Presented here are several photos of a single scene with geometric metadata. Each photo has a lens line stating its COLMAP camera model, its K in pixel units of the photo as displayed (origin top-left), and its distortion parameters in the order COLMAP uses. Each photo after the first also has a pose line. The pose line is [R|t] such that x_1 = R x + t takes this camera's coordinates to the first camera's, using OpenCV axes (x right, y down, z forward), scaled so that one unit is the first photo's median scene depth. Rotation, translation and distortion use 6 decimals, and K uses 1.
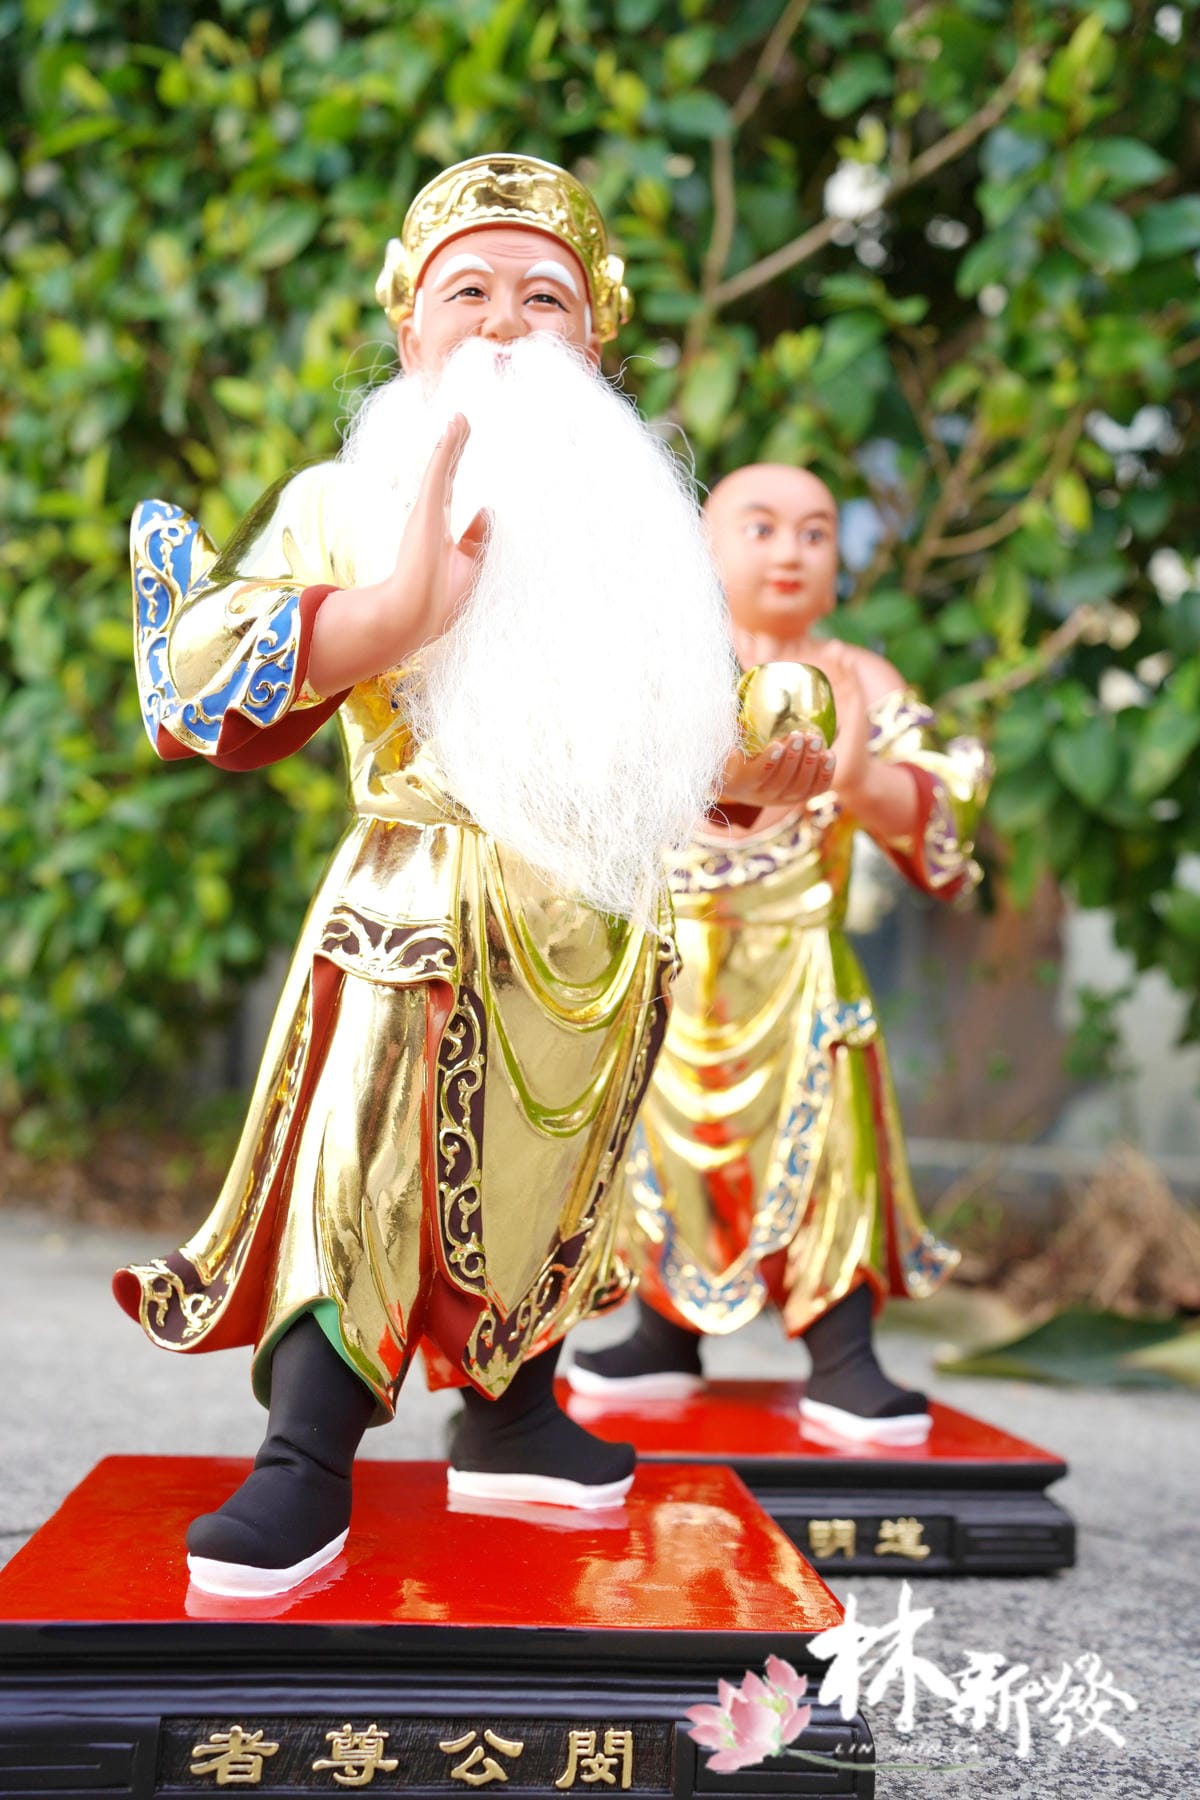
lens RADIAL K [[1838.3, 0, 607.7], [0, 1838.3, 910.1], [0, 0, 1]] dist [0.033812, 0.000000]
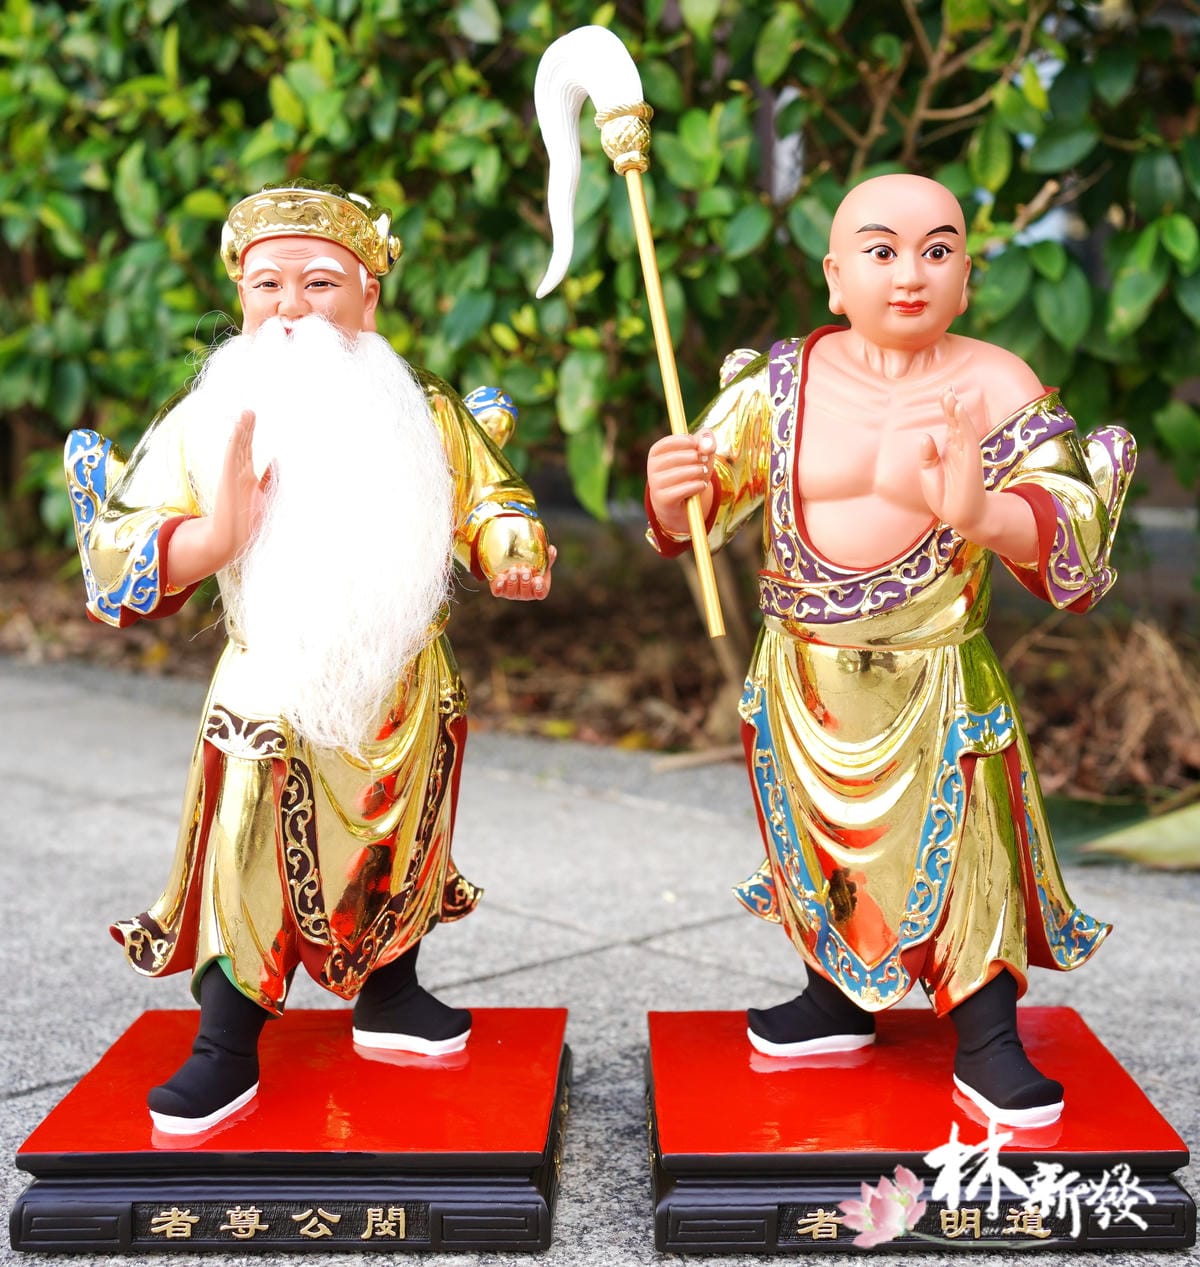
lens RADIAL K [[1940.4, 0, 597.7], [0, 1940.4, 629.6], [0, 0, 1]] dist [0.048966, 0.000000]
pose [[0.990590, -0.039516, -0.131034, 0.397599], [0.063623, 0.980631, 0.185243, -0.355053], [0.121176, -0.191836, 0.973917, -0.554012]]
